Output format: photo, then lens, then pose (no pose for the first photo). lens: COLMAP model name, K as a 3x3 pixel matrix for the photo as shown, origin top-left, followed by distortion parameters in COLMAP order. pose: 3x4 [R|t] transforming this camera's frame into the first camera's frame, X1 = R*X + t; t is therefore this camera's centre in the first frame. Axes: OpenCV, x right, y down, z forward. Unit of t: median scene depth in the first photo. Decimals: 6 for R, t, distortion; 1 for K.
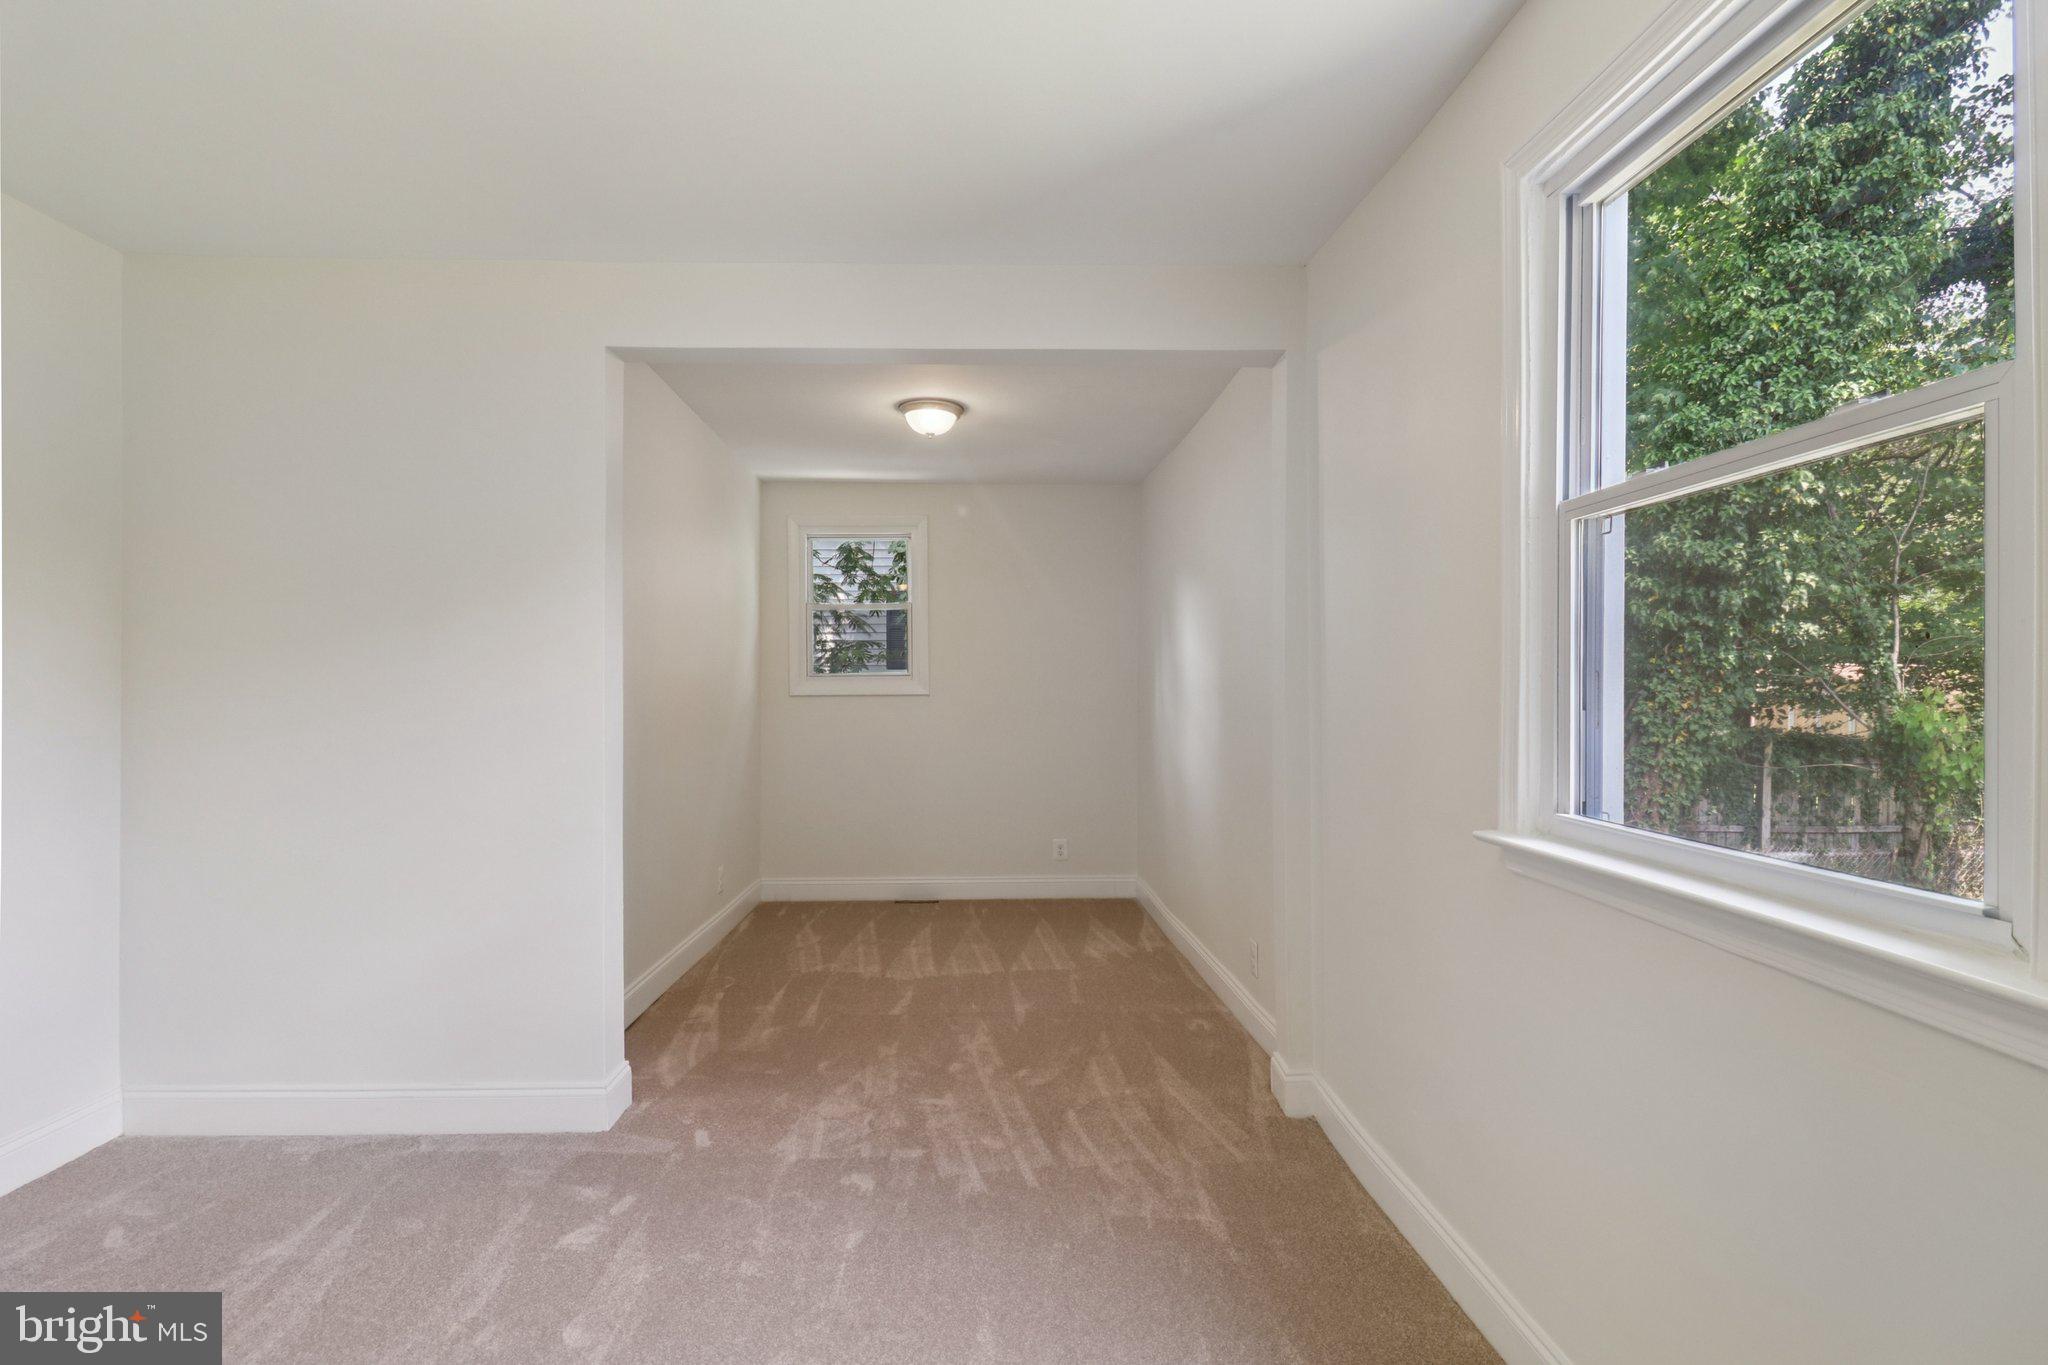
lens RADIAL K [[991.1, 0, 1024.0], [0, 991.1, 682.5], [0, 0, 1]] dist [-0.002150, -0.001038]
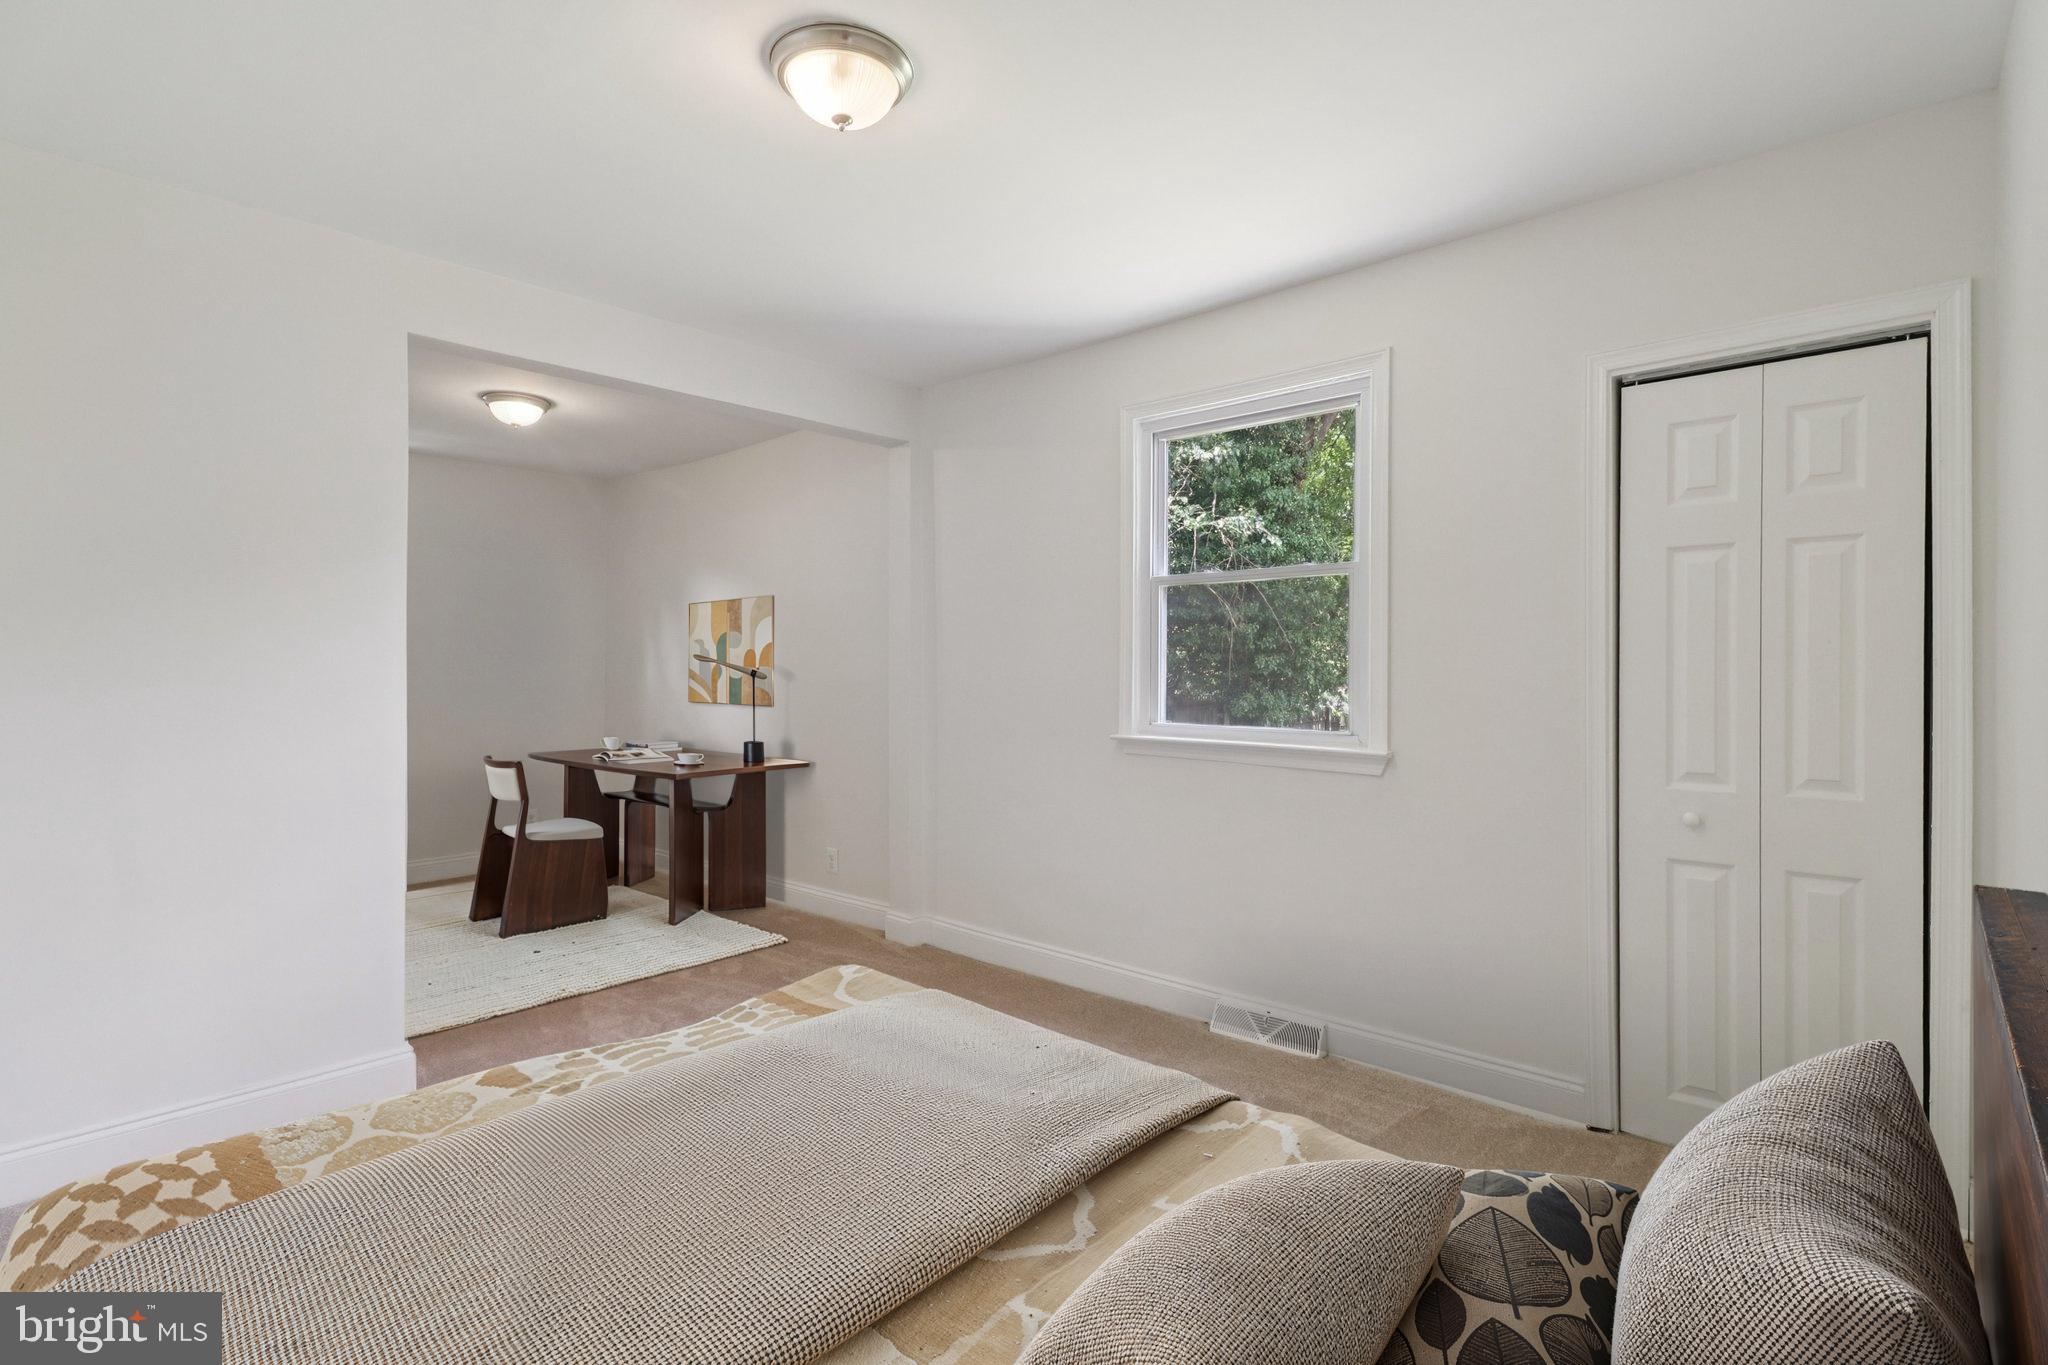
lens RADIAL K [[991.1, 0, 1024.0], [0, 991.1, 682.5], [0, 0, 1]] dist [-0.002150, -0.001038]
pose [[0.693945, -0.014365, 0.719884, -0.699555], [-0.002349, 0.999751, 0.022213, -0.001303], [-0.720024, -0.017105, 0.693739, -0.172373]]
